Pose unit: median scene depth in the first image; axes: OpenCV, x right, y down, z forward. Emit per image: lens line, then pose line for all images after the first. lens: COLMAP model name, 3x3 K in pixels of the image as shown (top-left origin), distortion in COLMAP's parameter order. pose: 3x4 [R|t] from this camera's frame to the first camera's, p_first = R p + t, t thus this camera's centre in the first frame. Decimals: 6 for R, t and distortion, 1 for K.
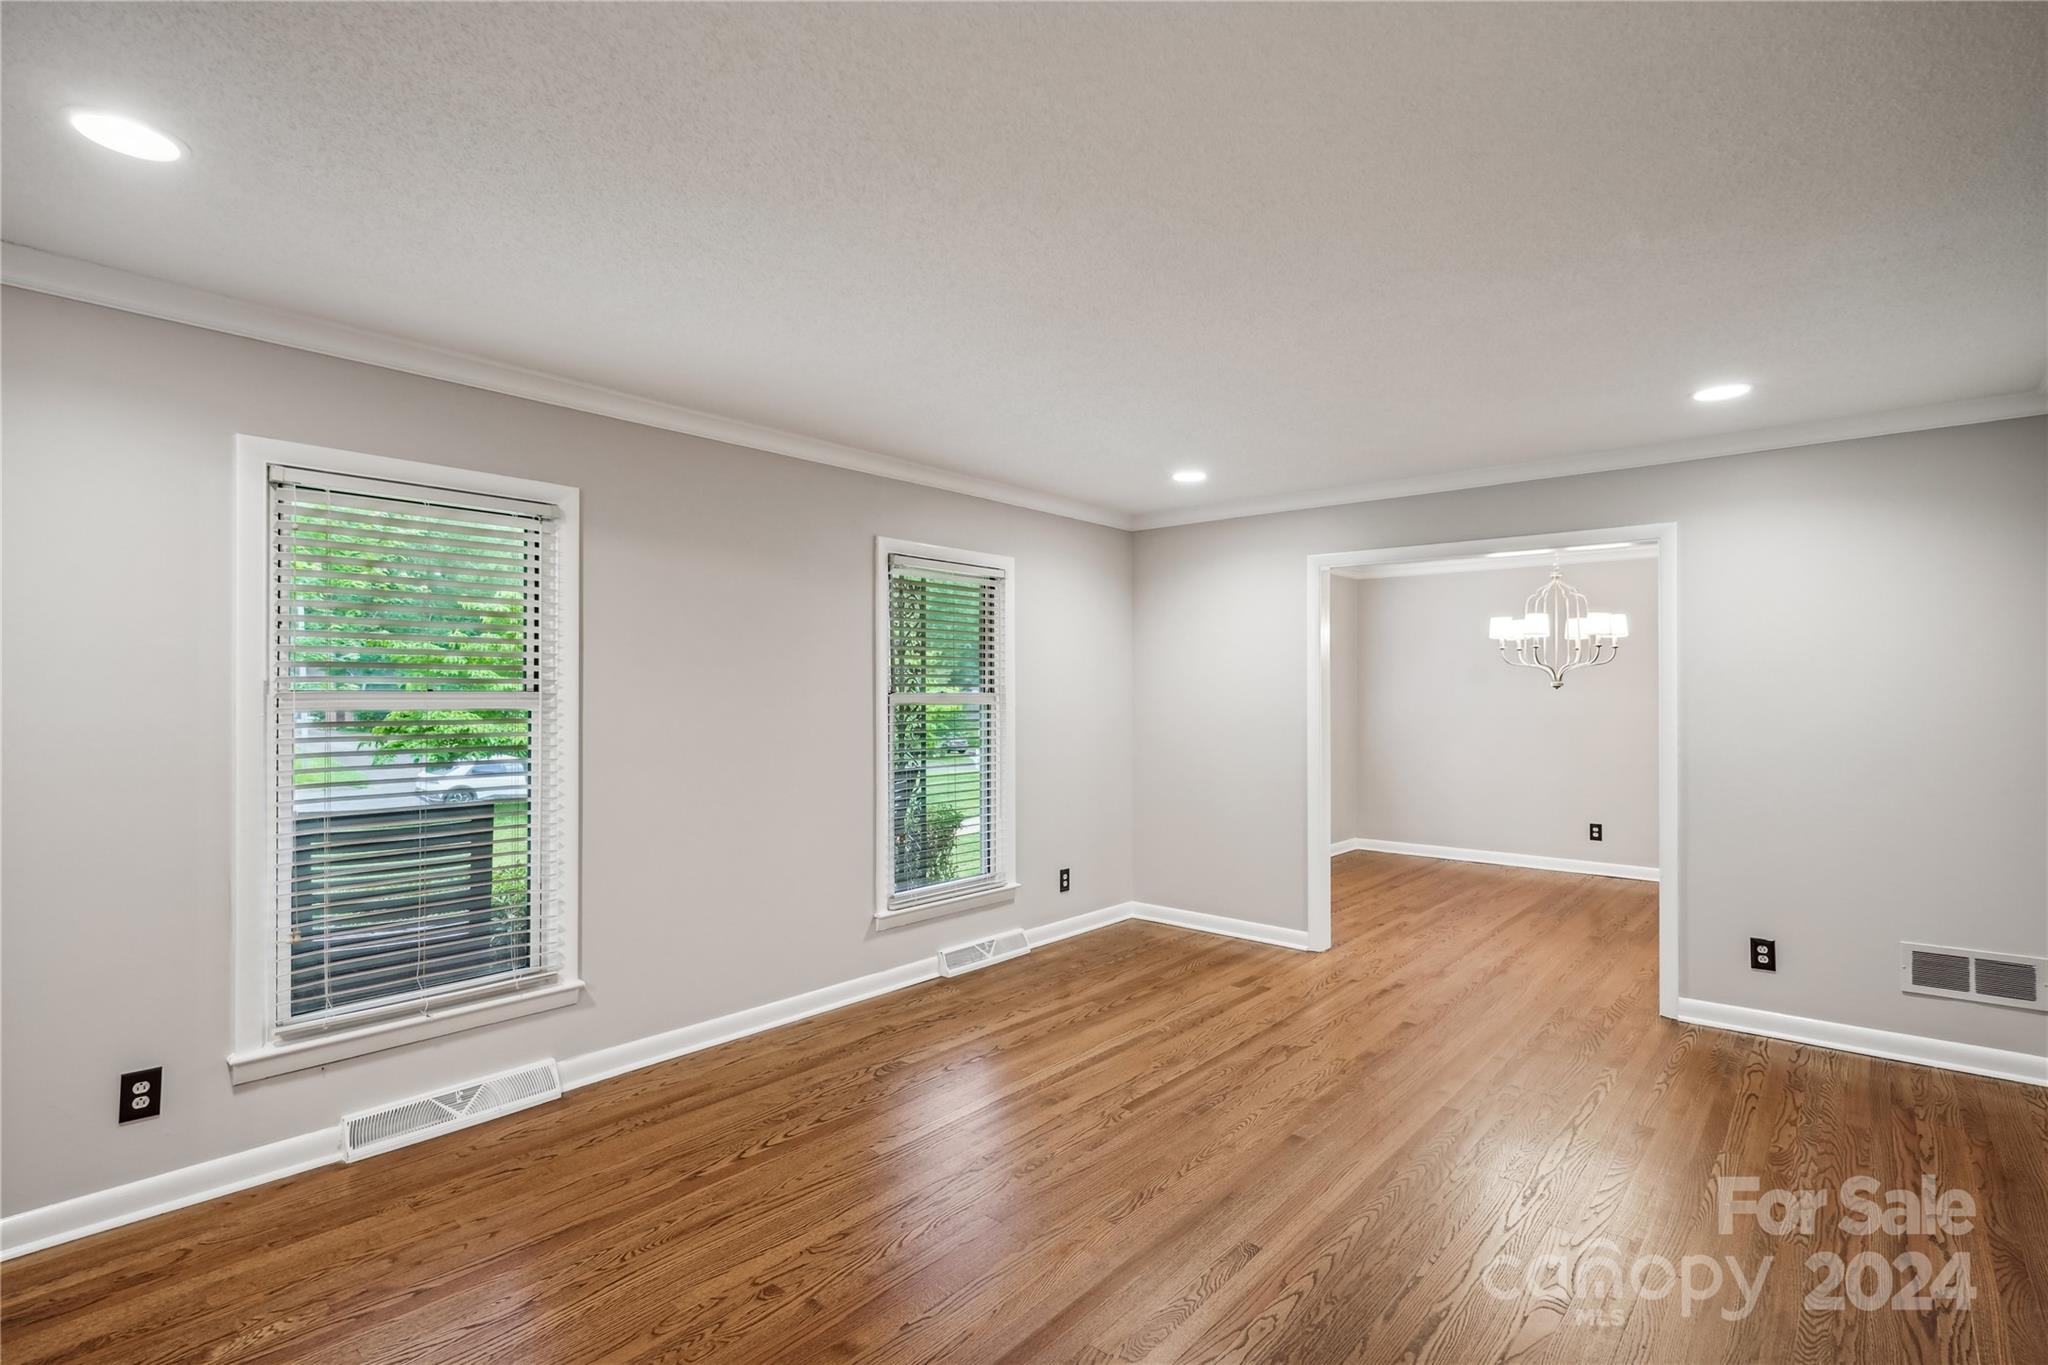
lens RADIAL K [[961.7, 0, 1036.0], [0, 961.7, 680.6], [0, 0, 1]] dist [-0.004927, 0.000645]
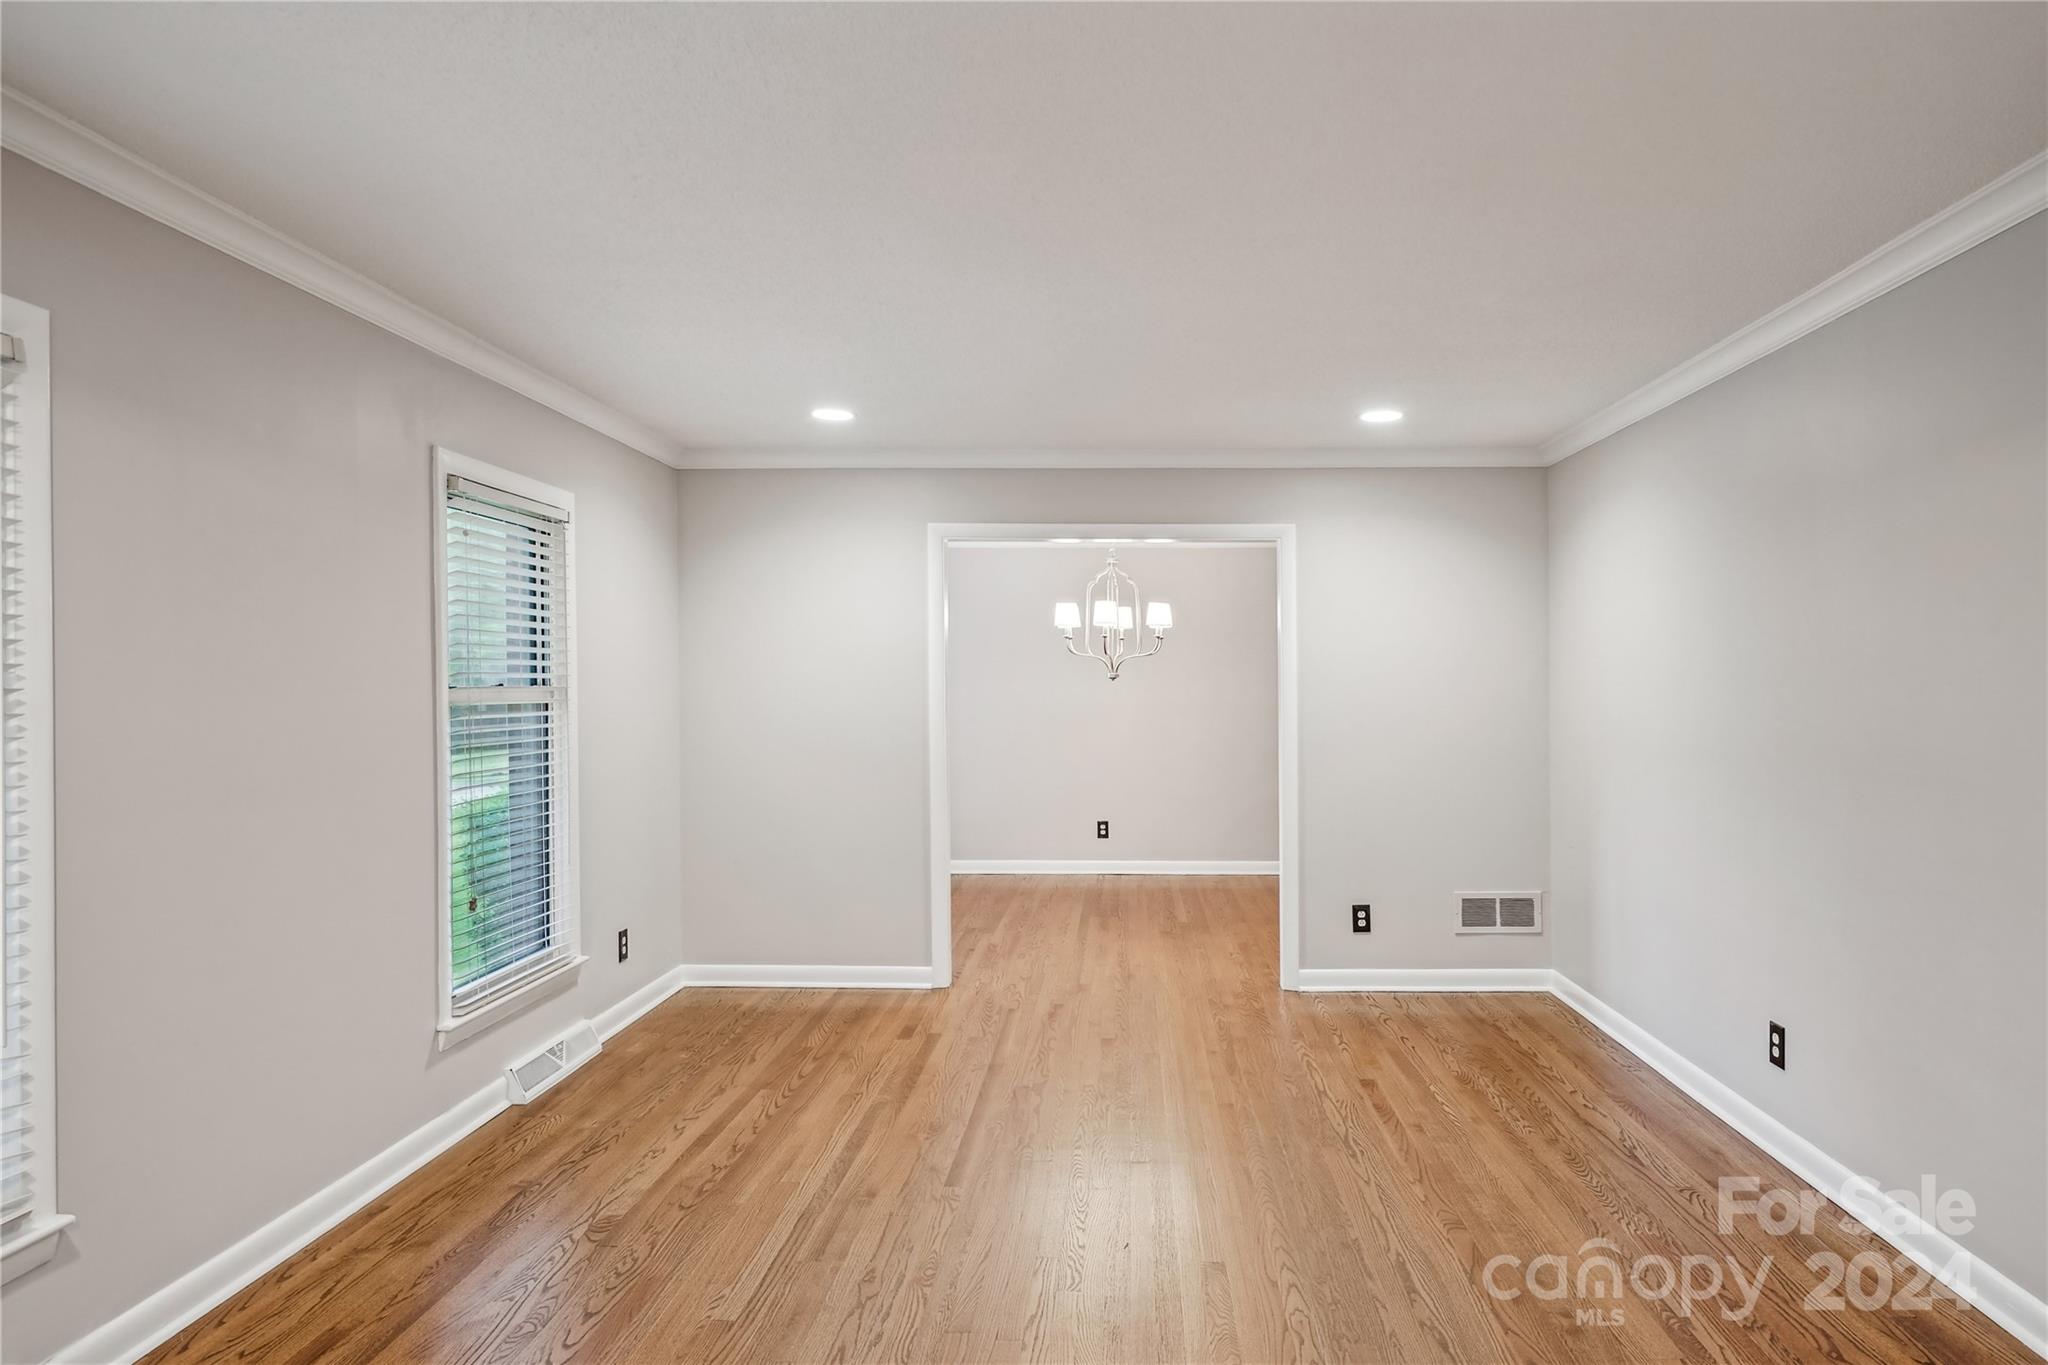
lens RADIAL K [[1292.5, 0, 1024.5], [0, 1292.5, 674.0], [0, 0, 1]] dist [0.004457, -0.000444]
pose [[0.774261, 0.003364, 0.632857, -0.424324], [-0.006301, 0.999977, 0.002393, -0.000526], [-0.632835, -0.005840, 0.774265, 0.071436]]
